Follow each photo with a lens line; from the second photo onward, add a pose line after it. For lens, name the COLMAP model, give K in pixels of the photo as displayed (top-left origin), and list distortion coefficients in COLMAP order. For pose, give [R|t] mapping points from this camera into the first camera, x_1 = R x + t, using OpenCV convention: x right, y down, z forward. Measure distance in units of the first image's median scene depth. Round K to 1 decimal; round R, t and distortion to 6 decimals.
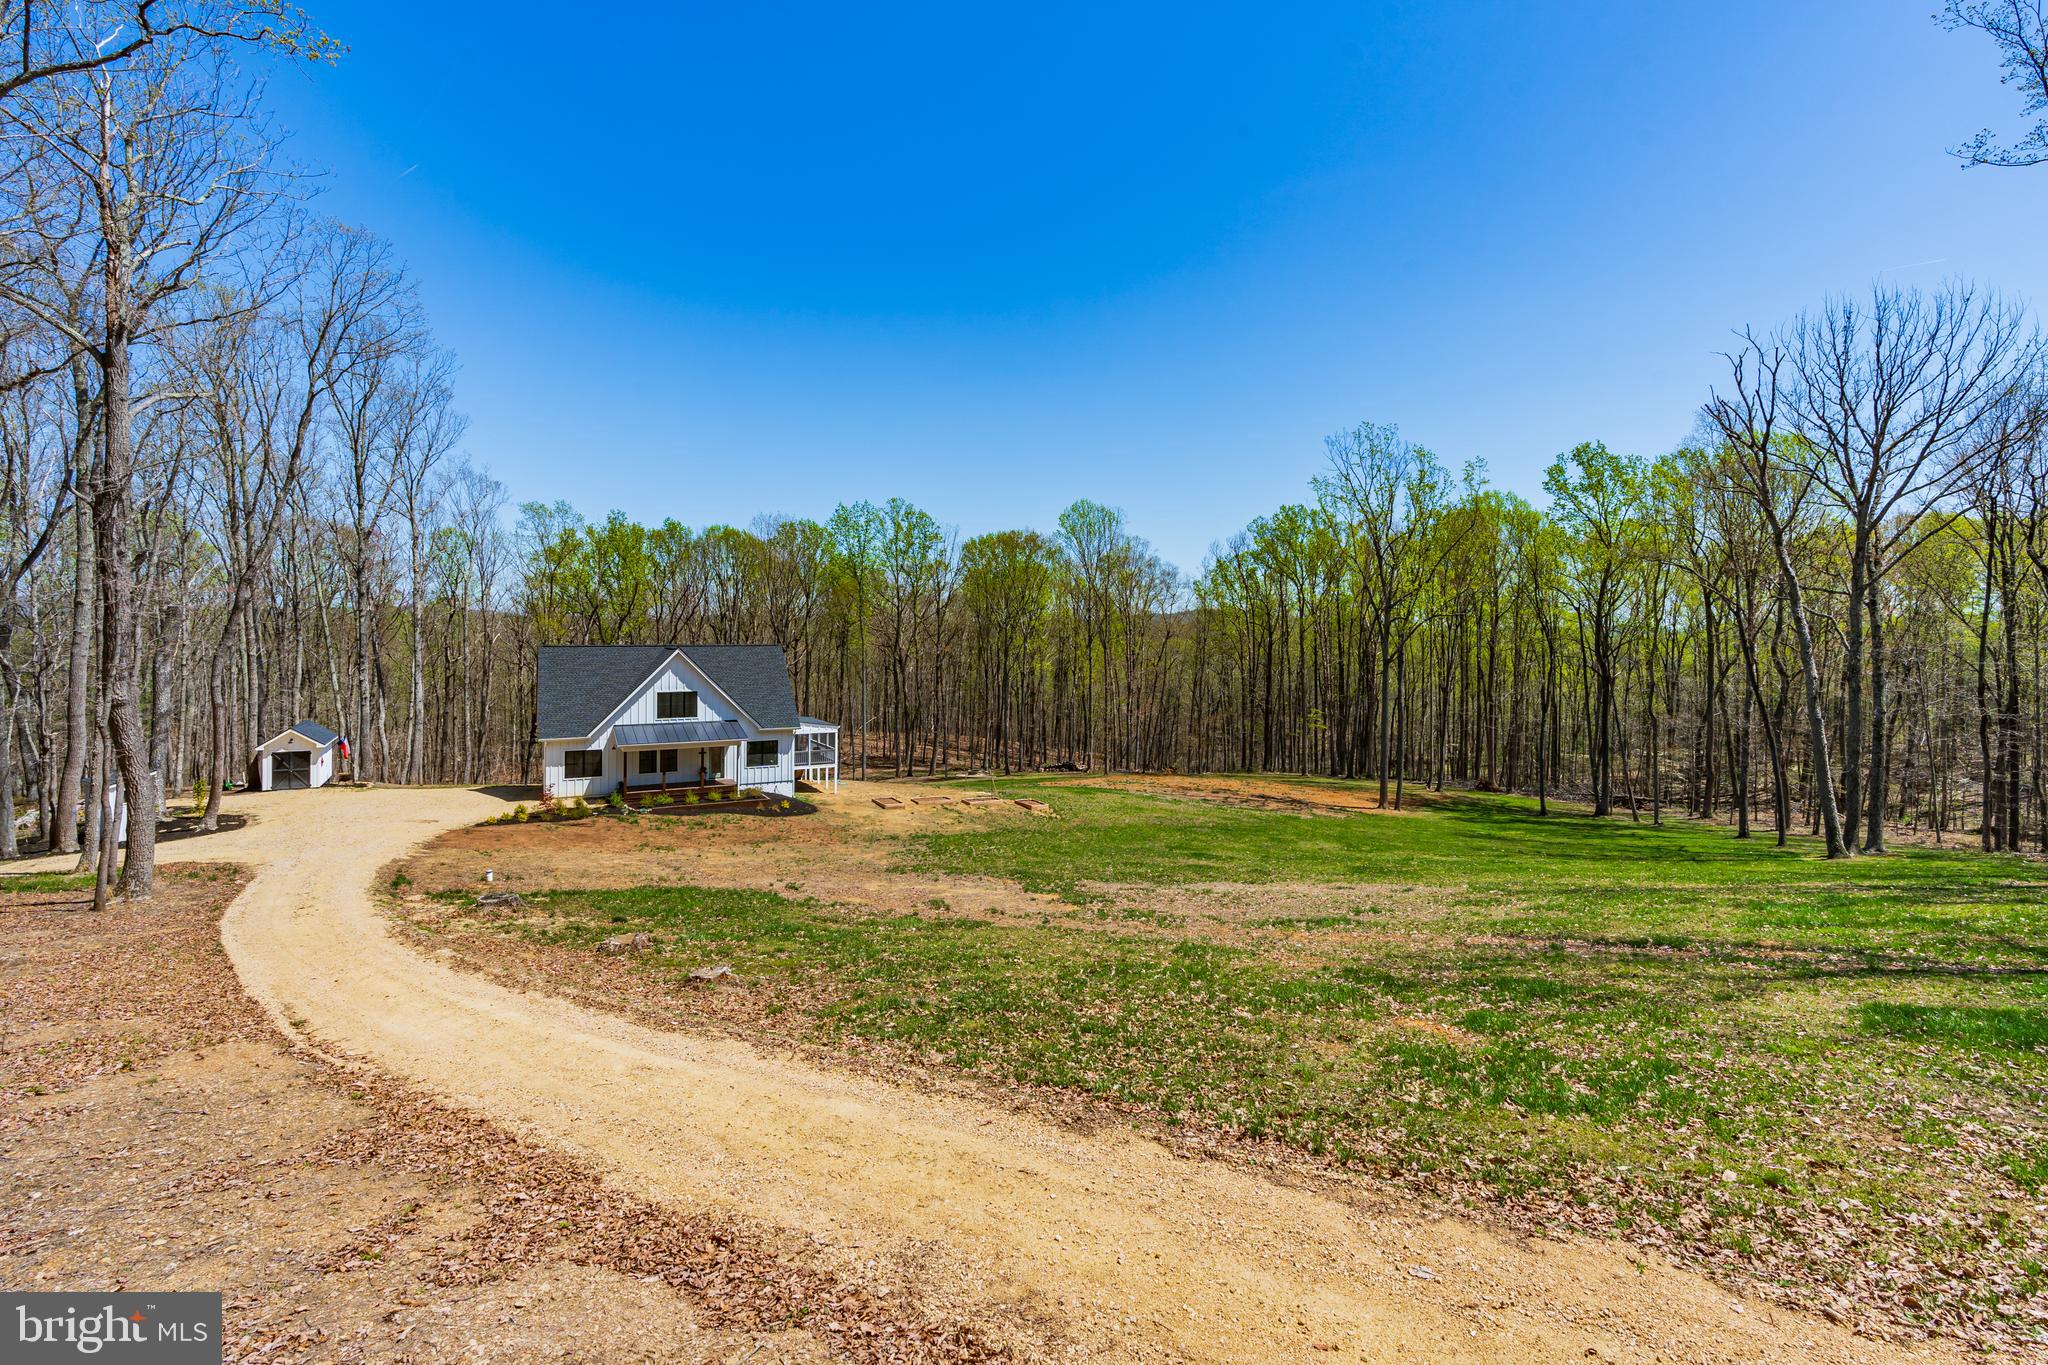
lens RADIAL K [[957.9, 0, 1008.8], [0, 957.9, 627.4], [0, 0, 1]] dist [-0.004847, 0.002500]
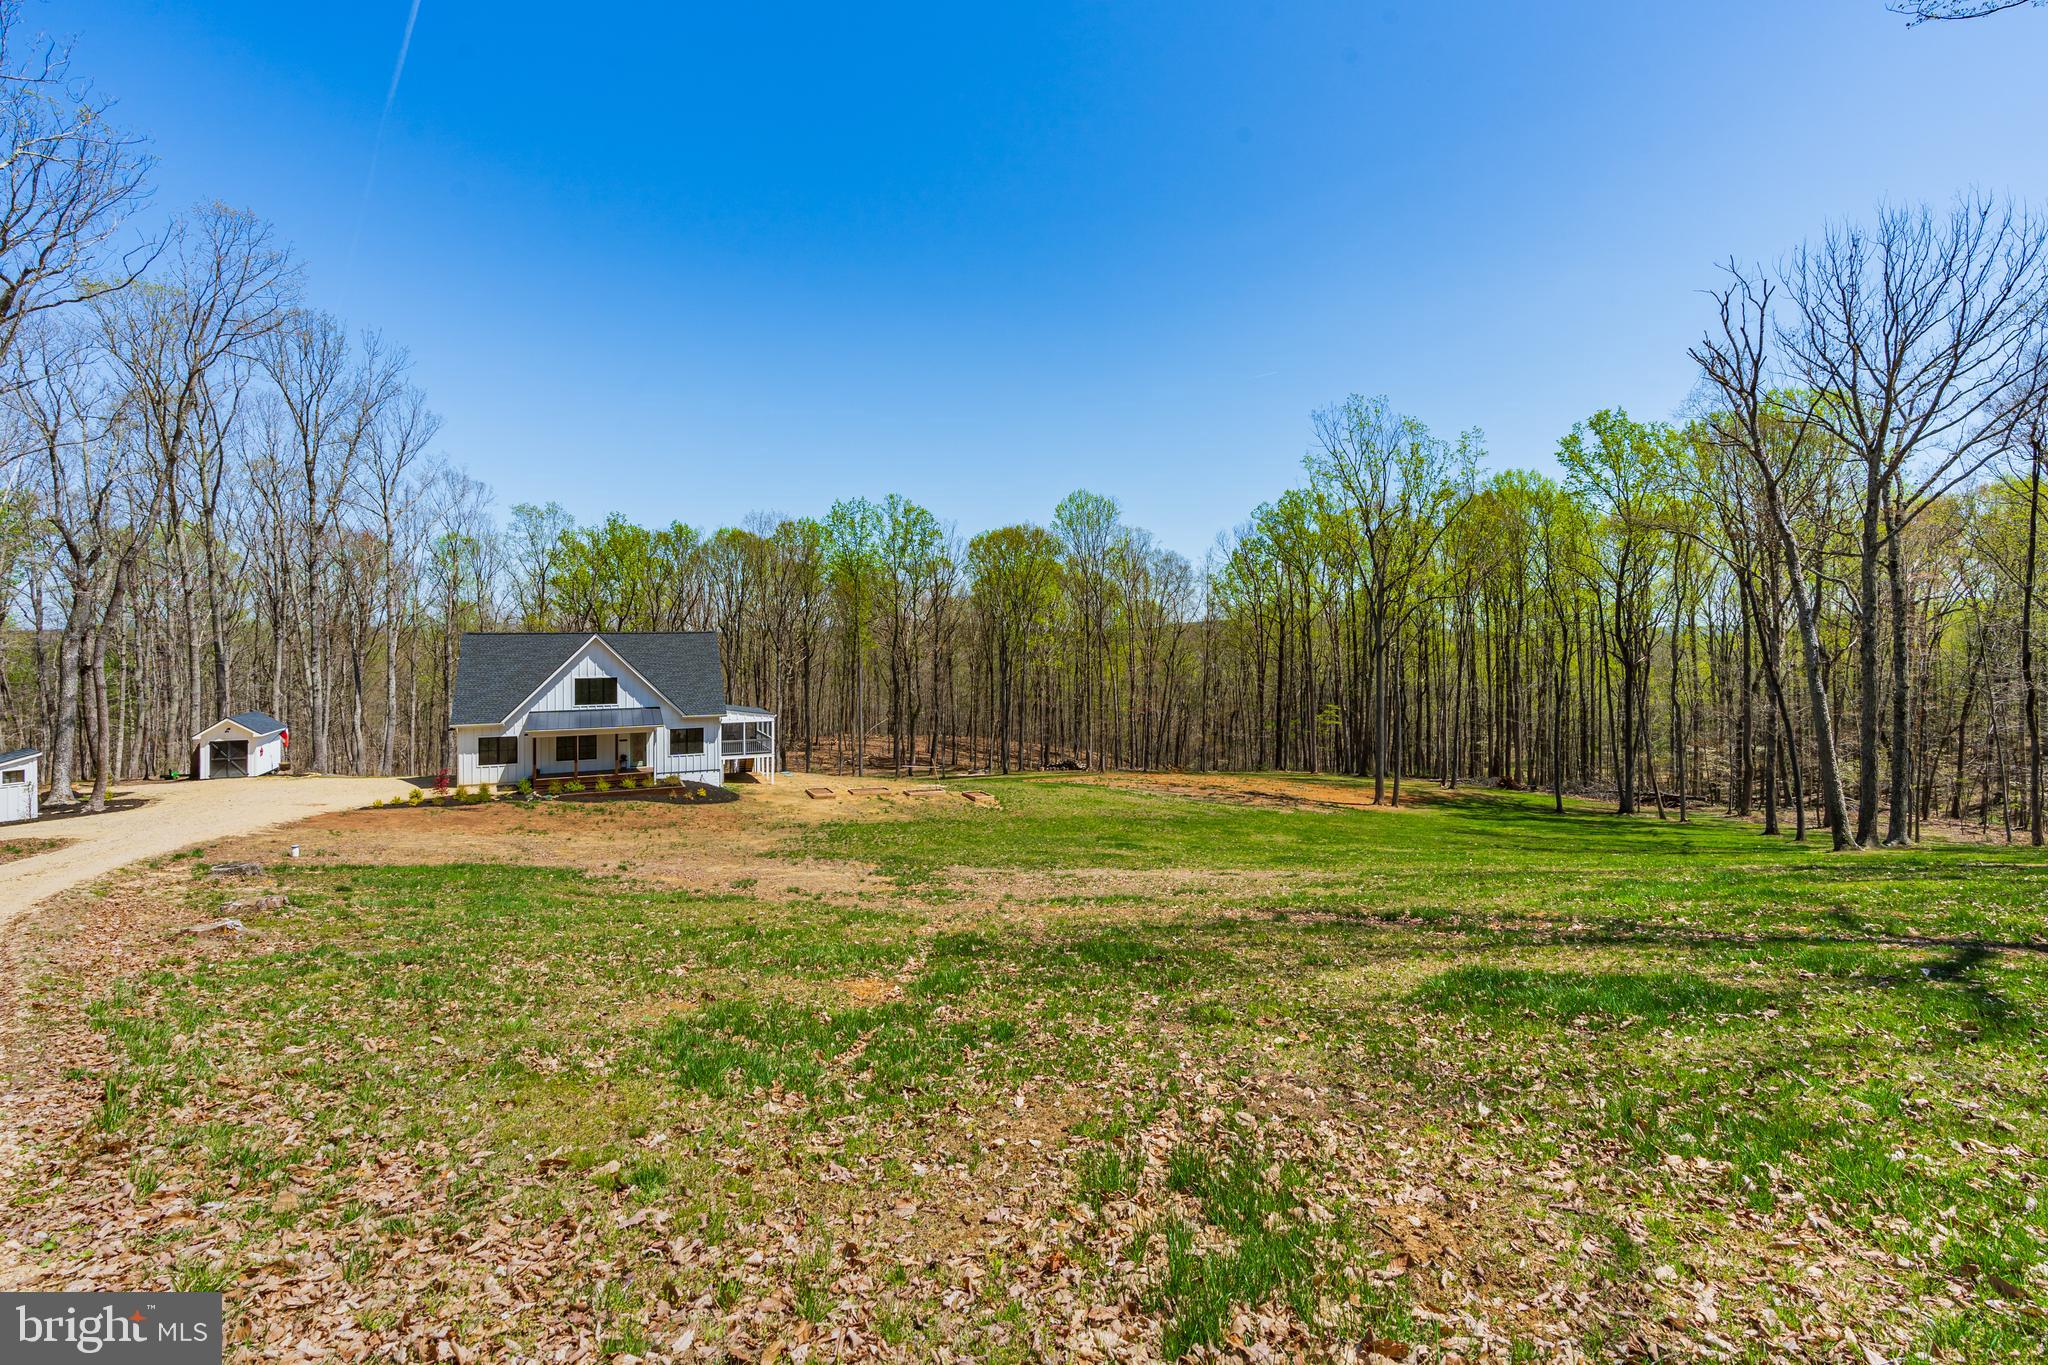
lens RADIAL K [[957.9, 0, 1001.0], [0, 957.9, 625.4], [0, 0, 1]] dist [-0.004847, 0.002500]
pose [[0.997001, -0.013241, -0.076252, 0.130813], [0.012291, 0.999841, -0.012919, 0.028570], [0.076411, 0.011944, 0.997005, 0.048602]]
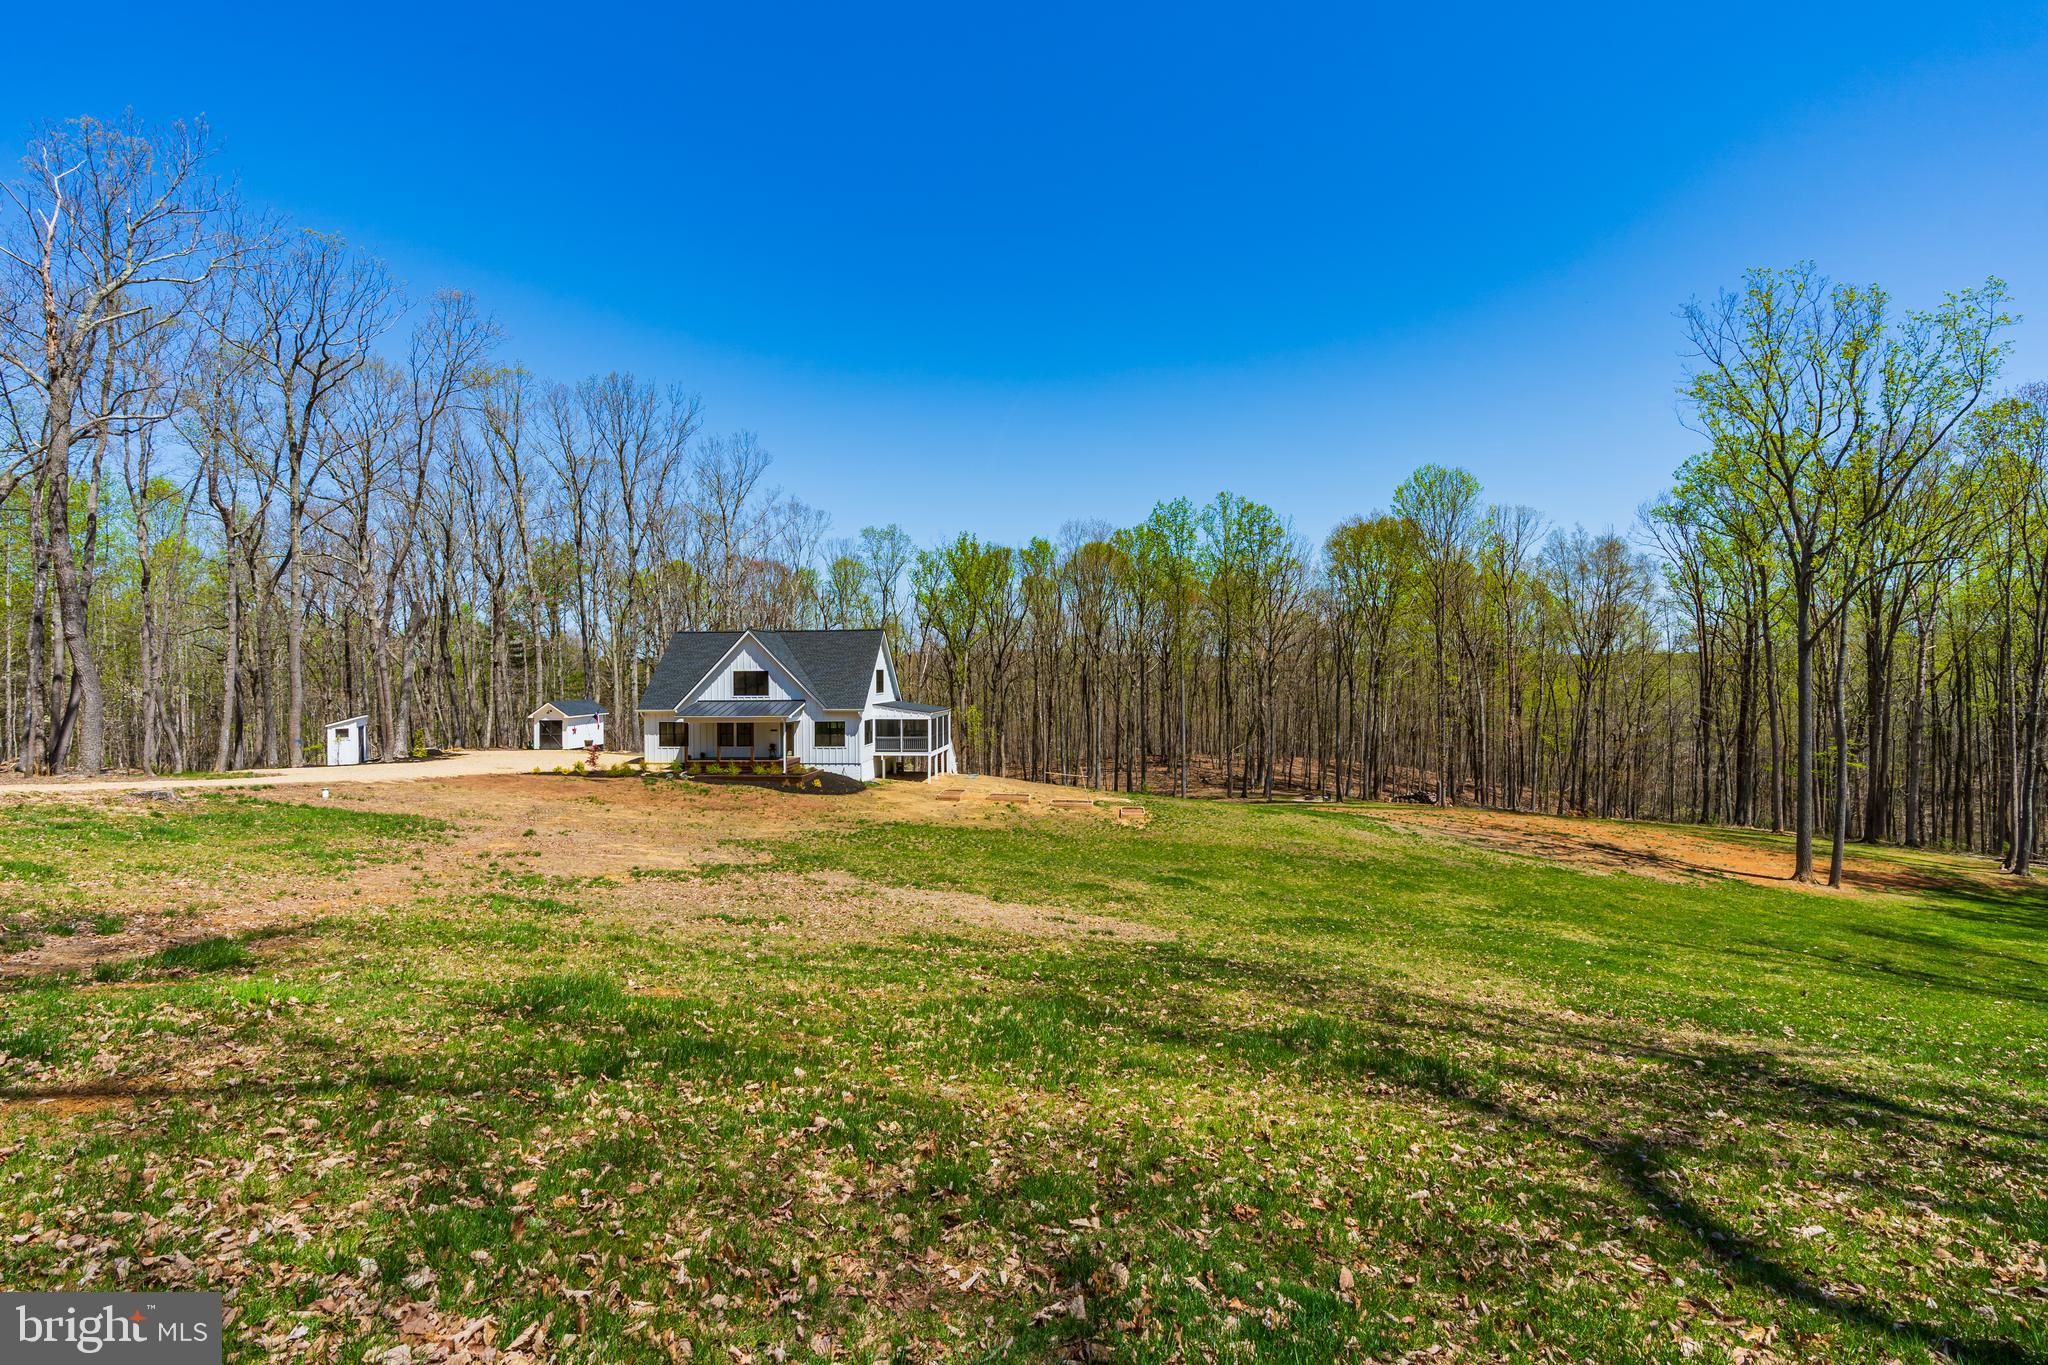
lens RADIAL K [[957.9, 0, 1012.7], [0, 957.9, 664.5], [0, 0, 1]] dist [-0.004847, 0.002500]
pose [[0.824270, -0.012662, -0.566056, 0.442999], [0.010105, 0.999920, -0.007651, 0.064920], [0.566107, 0.000586, 0.824331, 0.270984]]
